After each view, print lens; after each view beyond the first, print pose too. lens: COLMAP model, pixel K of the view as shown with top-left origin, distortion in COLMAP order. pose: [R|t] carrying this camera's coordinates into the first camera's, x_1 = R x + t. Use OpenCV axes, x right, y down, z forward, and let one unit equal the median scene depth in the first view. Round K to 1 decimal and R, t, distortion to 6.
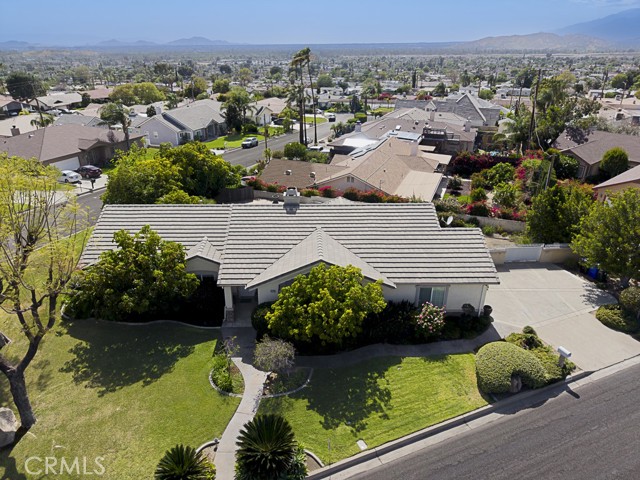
lens RADIAL K [[421.5, 0, 320.0], [0, 421.5, 240.0], [0, 0, 1]] dist [0.014823, -0.007891]
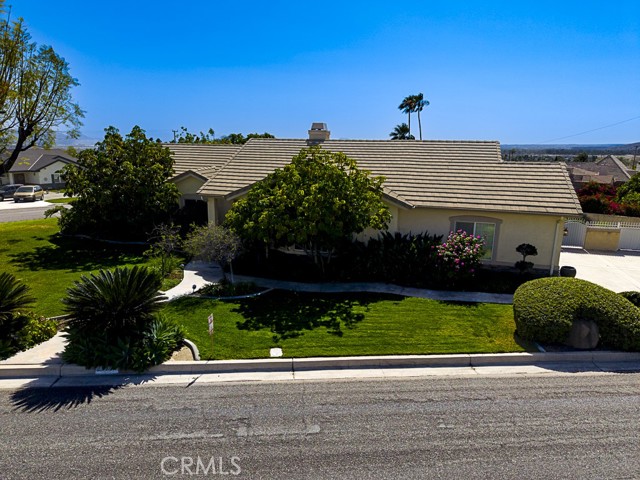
lens RADIAL K [[421.5, 0, 320.0], [0, 421.5, 240.0], [0, 0, 1]] dist [0.014823, -0.007891]
pose [[0.953450, 0.073120, -0.292553, 0.262797], [-0.128852, 0.975918, -0.176018, 0.340477], [0.272637, 0.205520, 0.939910, 0.324724]]
